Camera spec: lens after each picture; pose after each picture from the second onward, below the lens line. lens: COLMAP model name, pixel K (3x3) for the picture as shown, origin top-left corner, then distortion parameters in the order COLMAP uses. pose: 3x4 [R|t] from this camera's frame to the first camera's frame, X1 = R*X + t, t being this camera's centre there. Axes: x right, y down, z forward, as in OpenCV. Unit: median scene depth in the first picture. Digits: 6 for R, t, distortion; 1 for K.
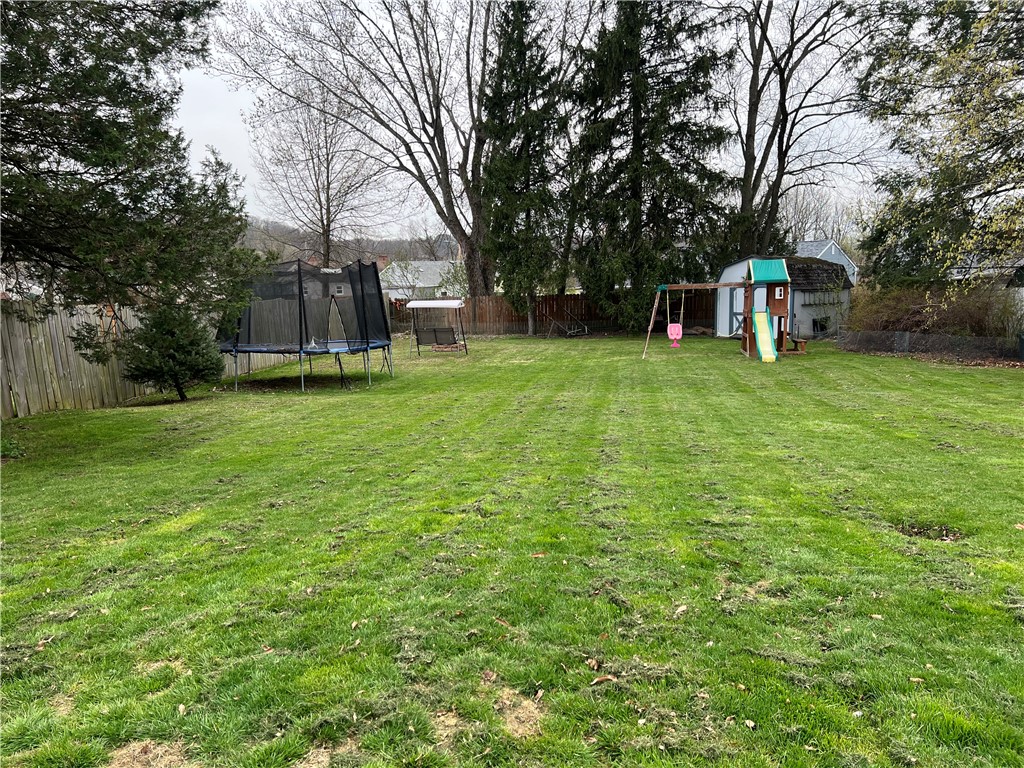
lens RADIAL K [[766.0, 0, 510.6], [0, 766.0, 383.1], [0, 0, 1]] dist [0.065982, -0.072235]
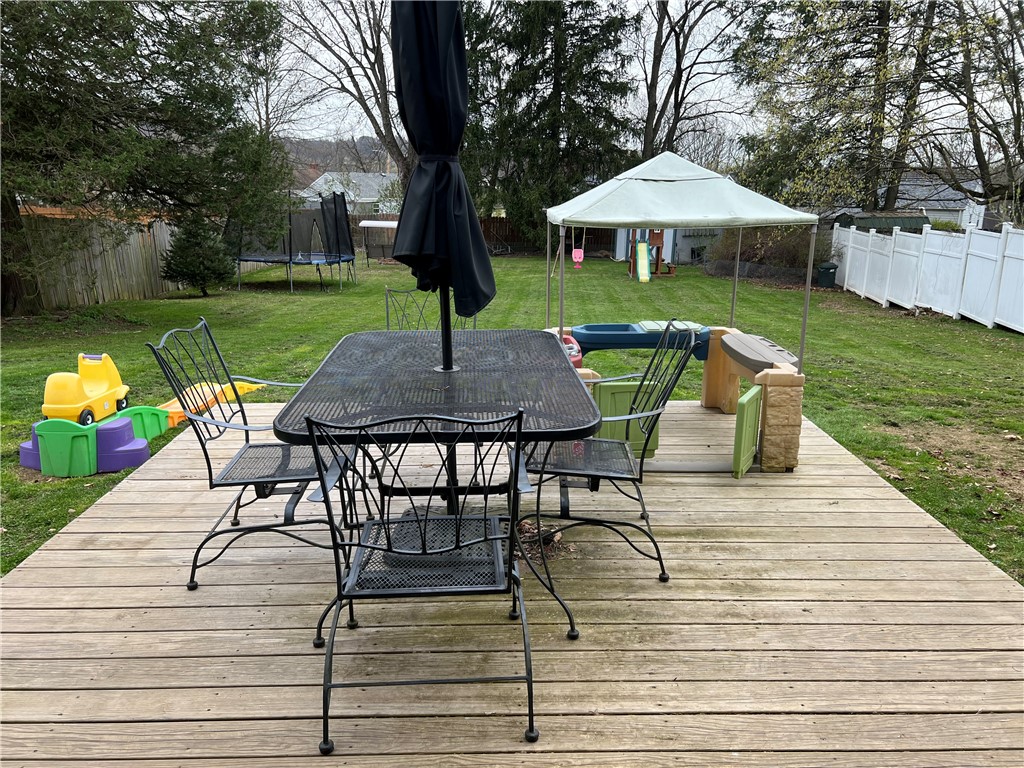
lens RADIAL K [[766.0, 0, 513.5], [0, 766.0, 386.1], [0, 0, 1]] dist [0.065982, -0.072235]
pose [[0.994308, 0.017454, 0.105106, -0.015156], [-0.029429, 0.993104, 0.113486, 0.004556], [-0.102400, -0.115933, 0.987964, -0.193407]]
